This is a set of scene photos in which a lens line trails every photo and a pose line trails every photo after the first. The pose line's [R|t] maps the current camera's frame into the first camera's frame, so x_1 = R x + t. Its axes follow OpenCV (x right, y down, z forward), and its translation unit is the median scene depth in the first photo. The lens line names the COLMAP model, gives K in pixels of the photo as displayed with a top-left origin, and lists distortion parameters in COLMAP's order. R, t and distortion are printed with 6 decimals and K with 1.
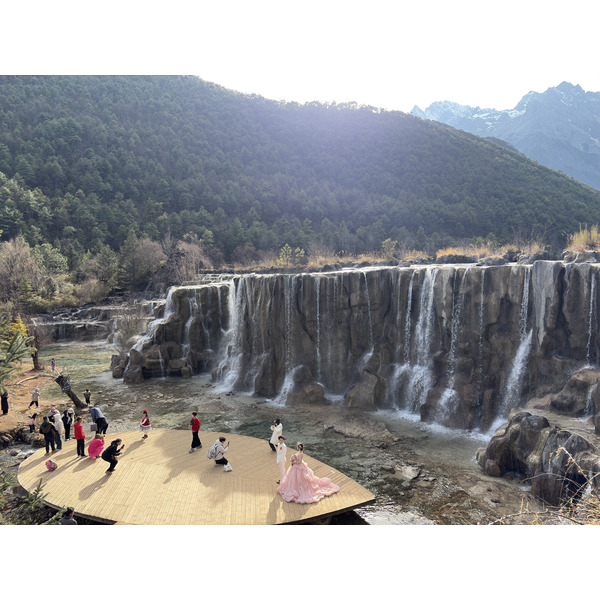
lens RADIAL K [[451.9, 0, 299.9], [0, 451.9, 301.7], [0, 0, 1]] dist [0.041859, -0.027163]
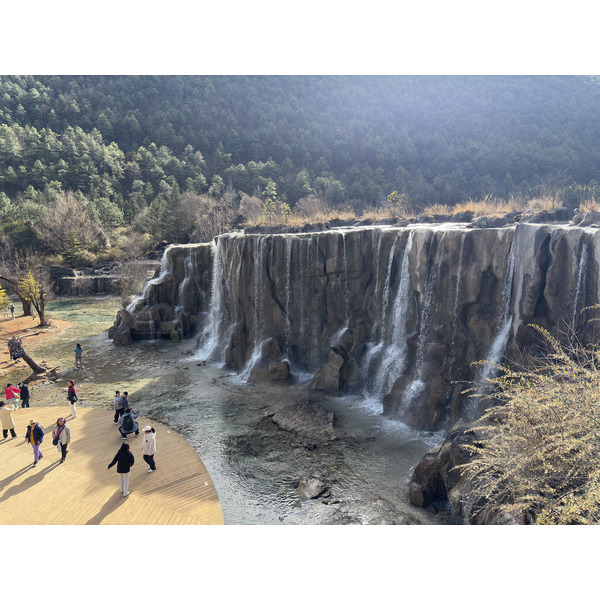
lens RADIAL K [[451.9, 0, 299.6], [0, 451.9, 299.9], [0, 0, 1]] dist [0.041859, -0.027163]
pose [[0.984935, 0.031425, -0.170046, 0.160031], [-0.014172, 0.994710, 0.101740, -0.019838], [0.172344, -0.097797, 0.980170, 0.108118]]
